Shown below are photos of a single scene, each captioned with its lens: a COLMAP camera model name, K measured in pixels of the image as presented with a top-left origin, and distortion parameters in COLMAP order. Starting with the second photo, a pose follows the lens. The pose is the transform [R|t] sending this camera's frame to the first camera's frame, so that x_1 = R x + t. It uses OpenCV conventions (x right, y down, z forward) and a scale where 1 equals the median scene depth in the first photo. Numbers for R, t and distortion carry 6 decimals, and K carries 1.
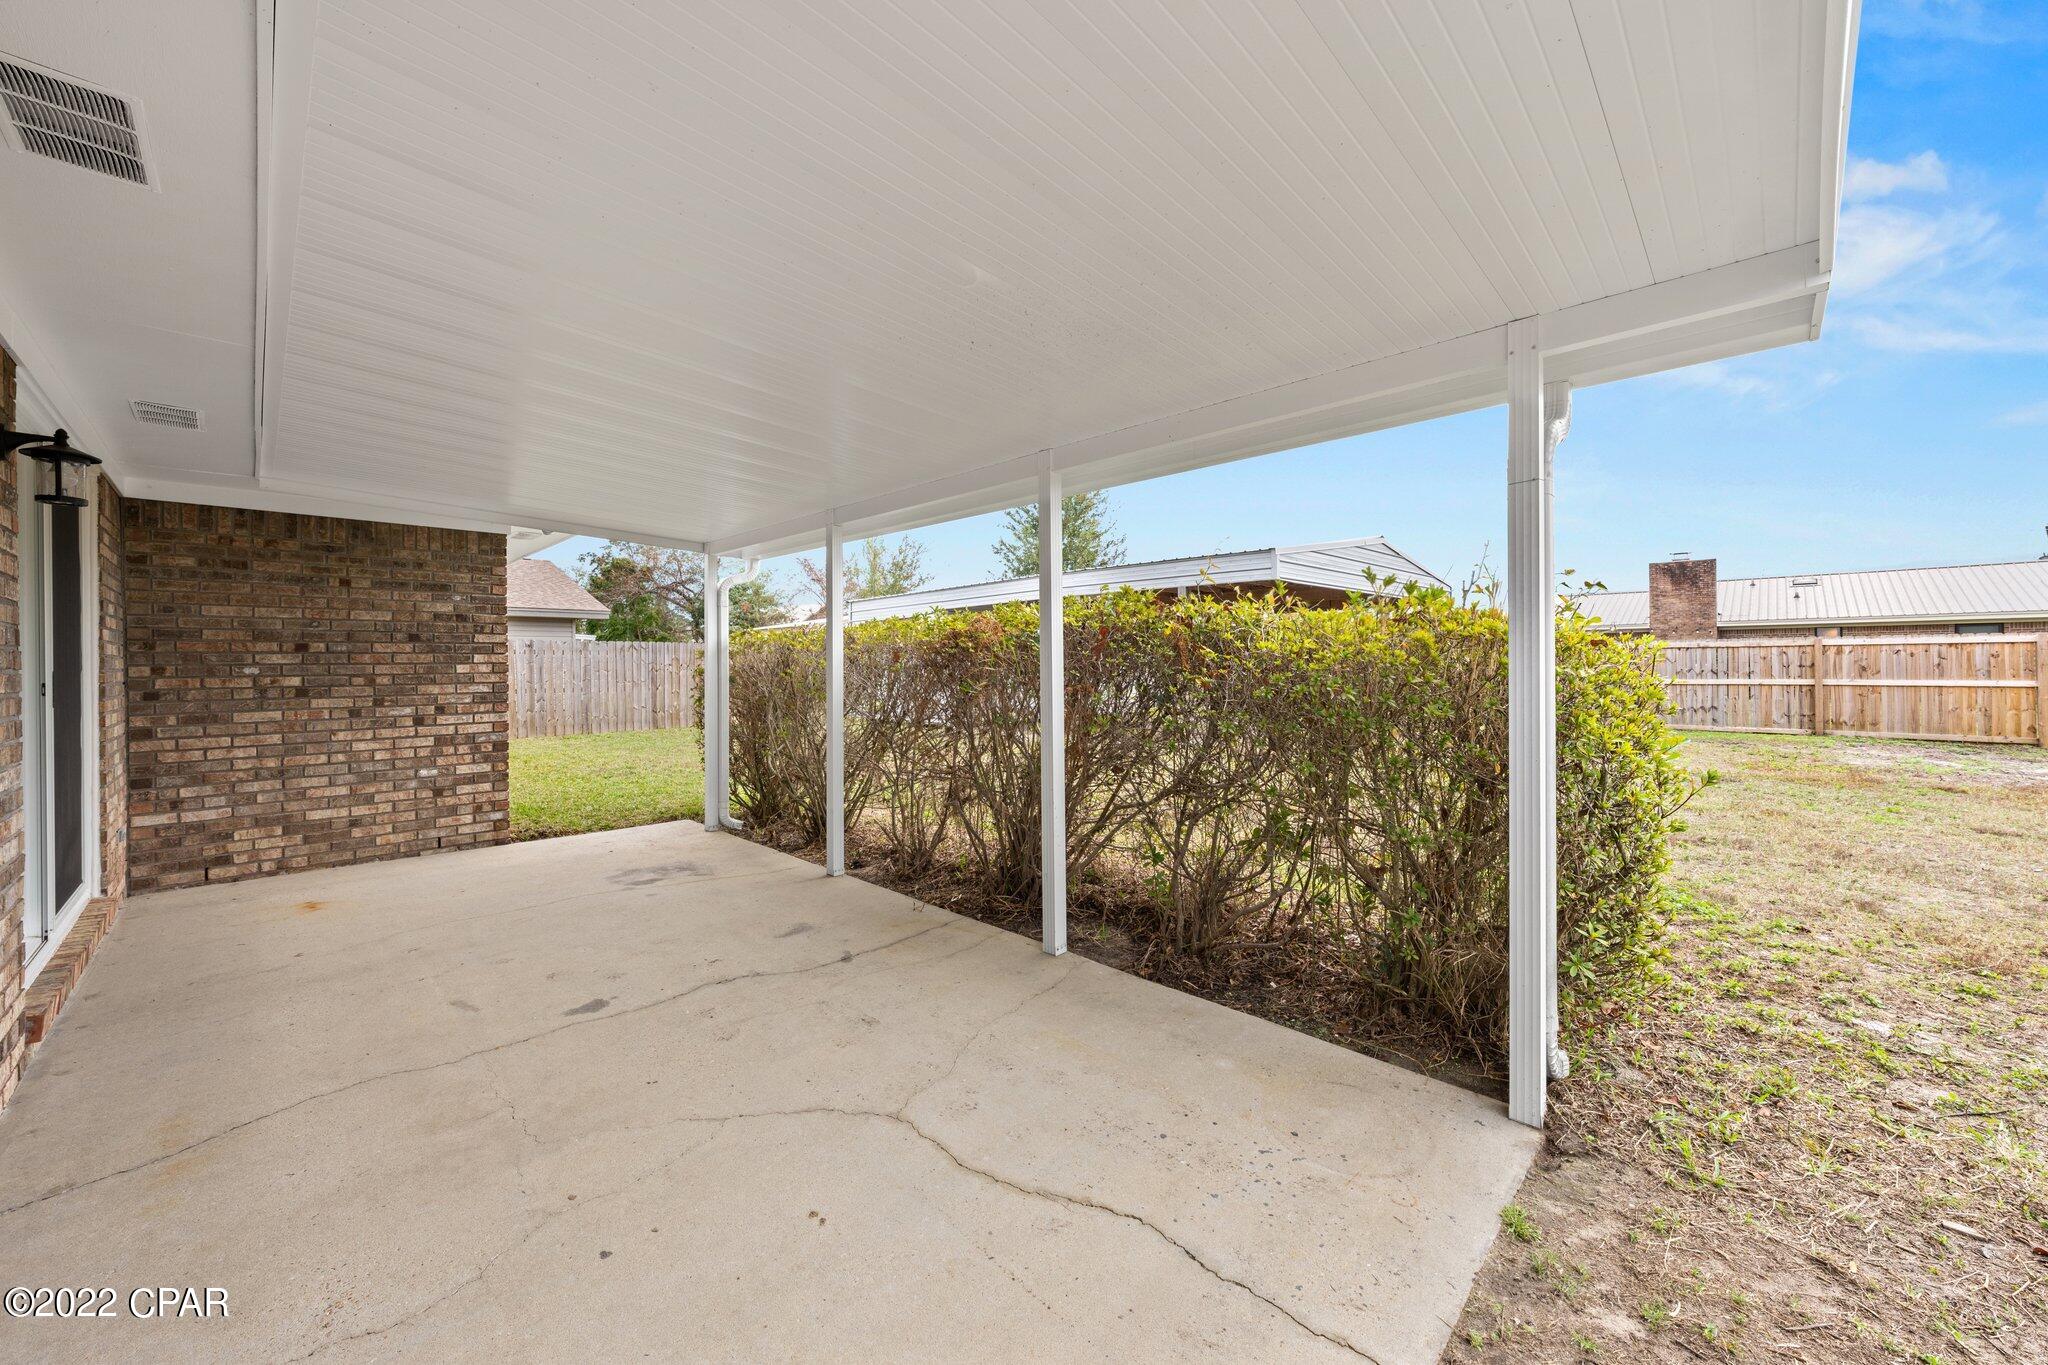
lens RADIAL K [[756.0, 0, 1014.9], [0, 756.0, 653.6], [0, 0, 1]] dist [-0.002820, -0.000161]
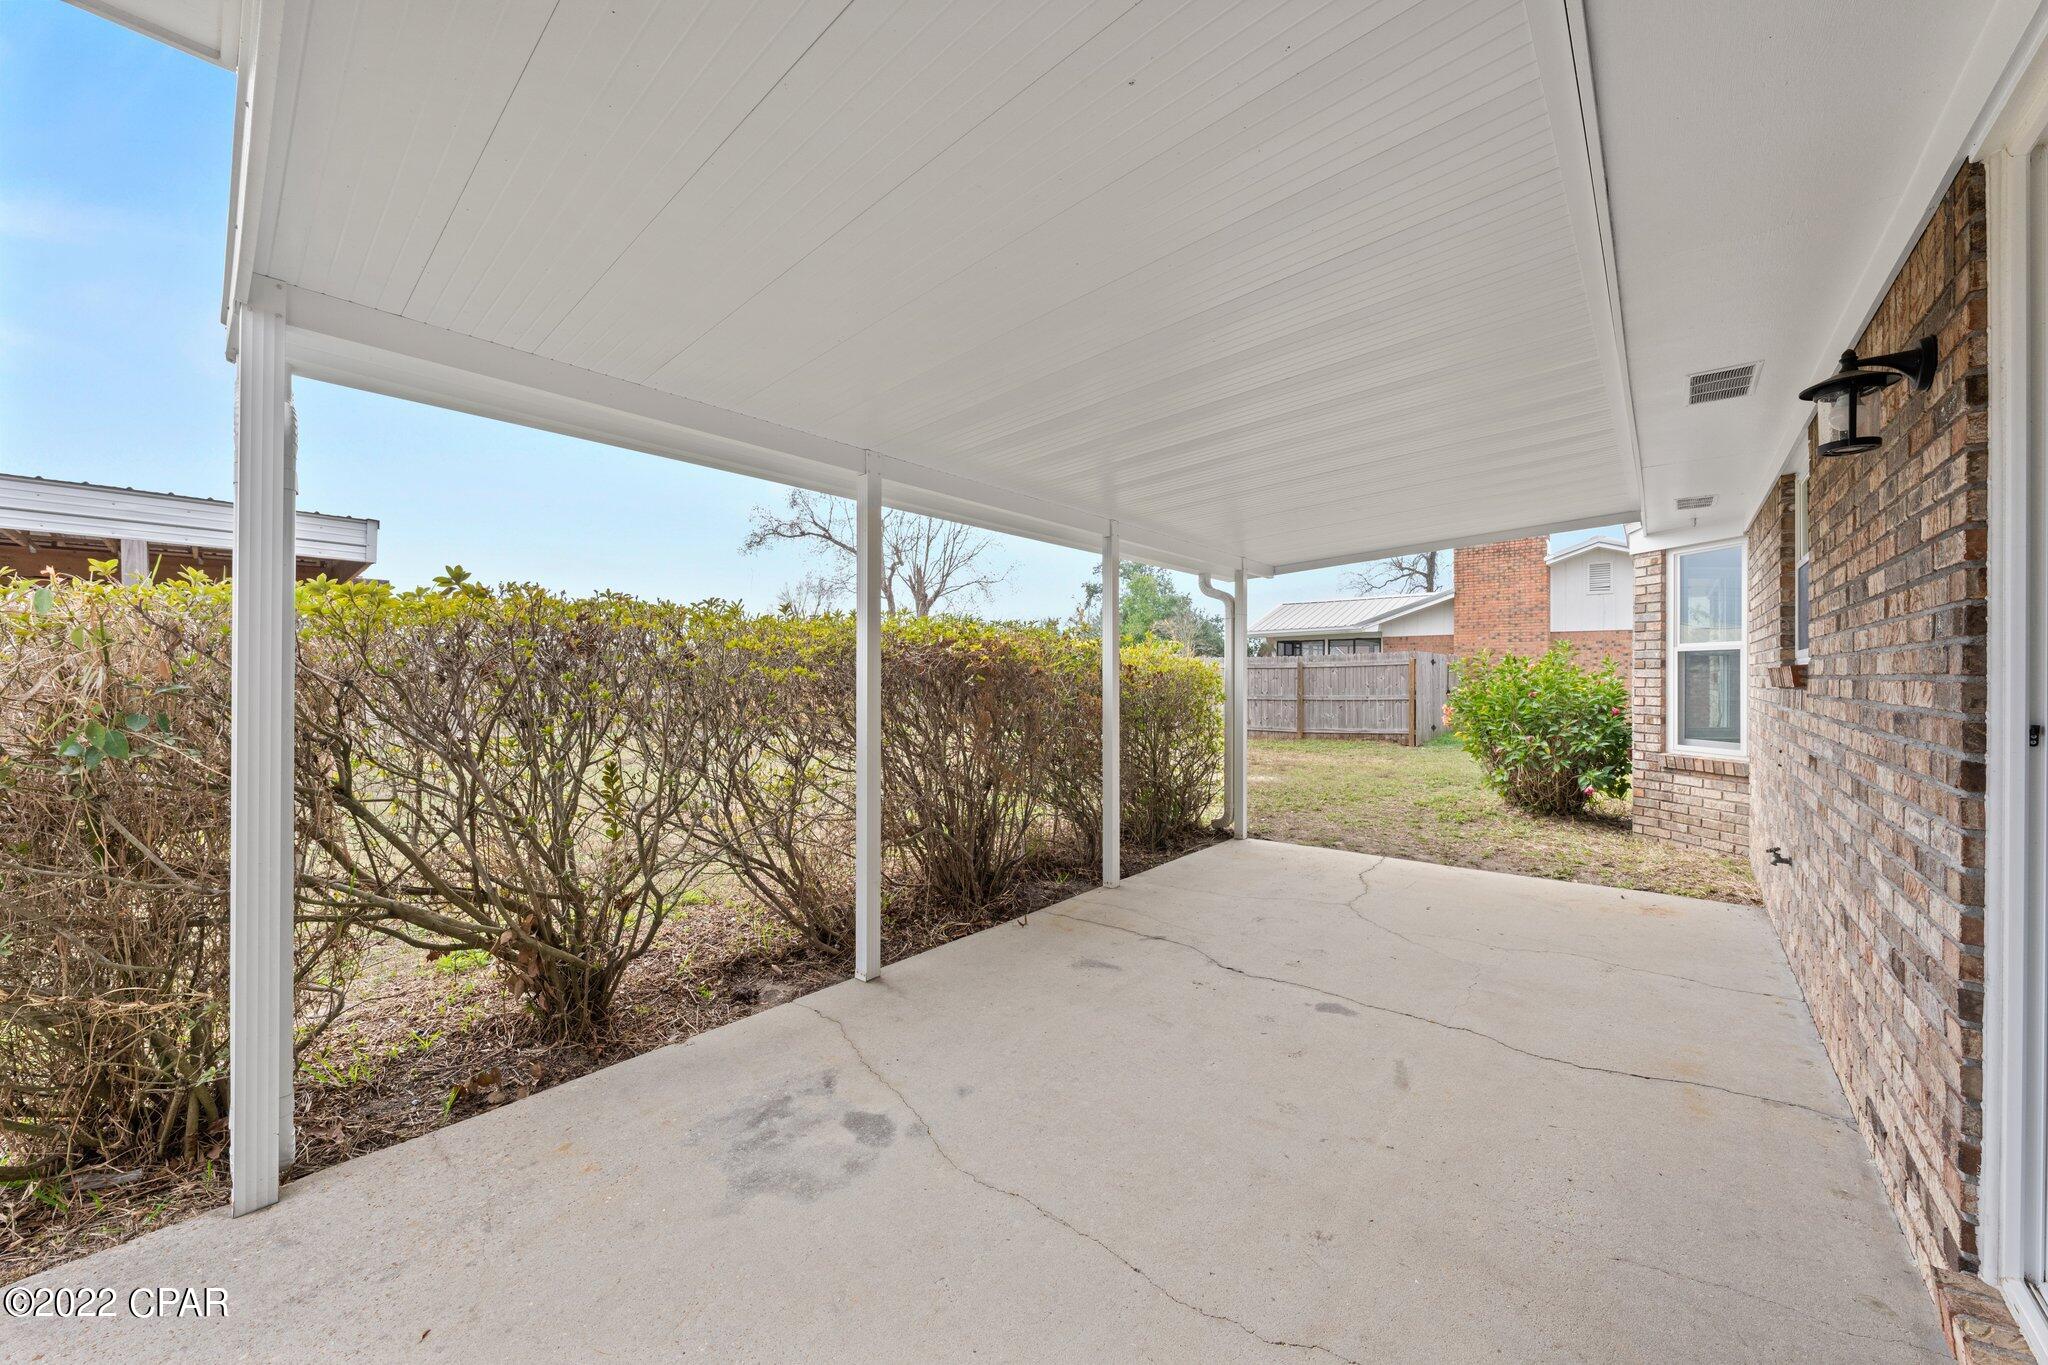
lens RADIAL K [[756.0, 0, 1018.9], [0, 756.0, 673.3], [0, 0, 1]] dist [-0.002820, -0.000161]
pose [[-0.070683, 0.009674, 0.997452, -1.337089], [-0.015742, 0.999818, -0.010812, 0.022394], [-0.997375, -0.016466, -0.070517, 1.287214]]
